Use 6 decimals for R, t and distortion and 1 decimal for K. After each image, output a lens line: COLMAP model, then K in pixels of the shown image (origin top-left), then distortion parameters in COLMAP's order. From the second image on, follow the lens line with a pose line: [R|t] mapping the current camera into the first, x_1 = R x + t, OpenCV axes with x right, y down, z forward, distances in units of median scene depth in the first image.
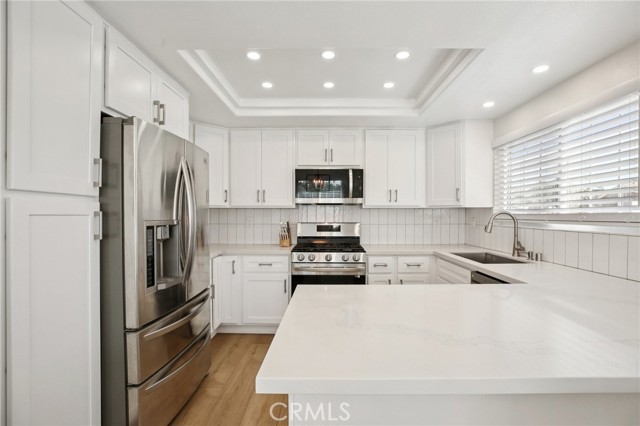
lens RADIAL K [[296.6, 0, 325.0], [0, 296.6, 218.8], [0, 0, 1]] dist [-0.023293, 0.001889]
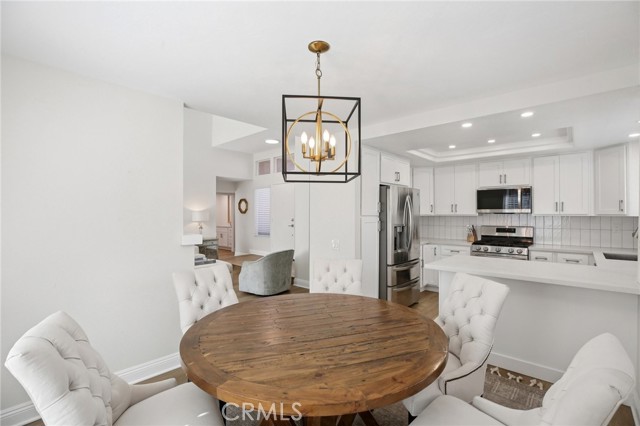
lens RADIAL K [[296.6, 0, 322.5], [0, 296.6, 214.9], [0, 0, 1]] dist [-0.023293, 0.001889]
pose [[0.752266, -0.000222, -0.658859, 0.321024], [-0.007413, 0.999934, -0.008801, -0.025229], [0.658818, 0.011505, 0.752215, -0.696355]]
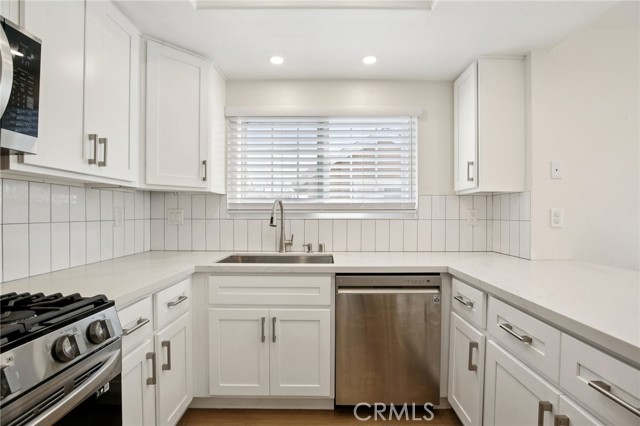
lens RADIAL K [[296.6, 0, 319.0], [0, 296.6, 213.1], [0, 0, 1]] dist [-0.023293, 0.001889]
pose [[0.003957, -0.000804, 0.999992, -0.189861], [0.012630, 0.999920, 0.000754, 0.011884], [-0.999912, 0.012627, 0.003967, 0.764332]]
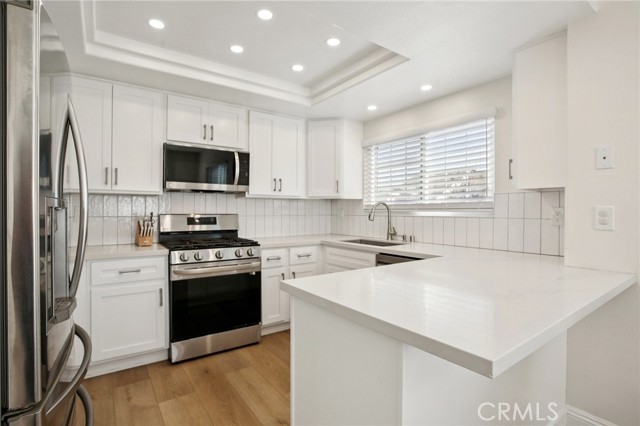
lens RADIAL K [[309.8, 0, 321.9], [0, 309.8, 211.5], [0, 0, 1]] dist [-0.031692, 0.005012]
pose [[0.809368, 0.001428, 0.587300, -0.259836], [0.006440, 0.999915, -0.011306, 0.021124], [-0.587266, 0.012933, 0.809291, 0.129054]]
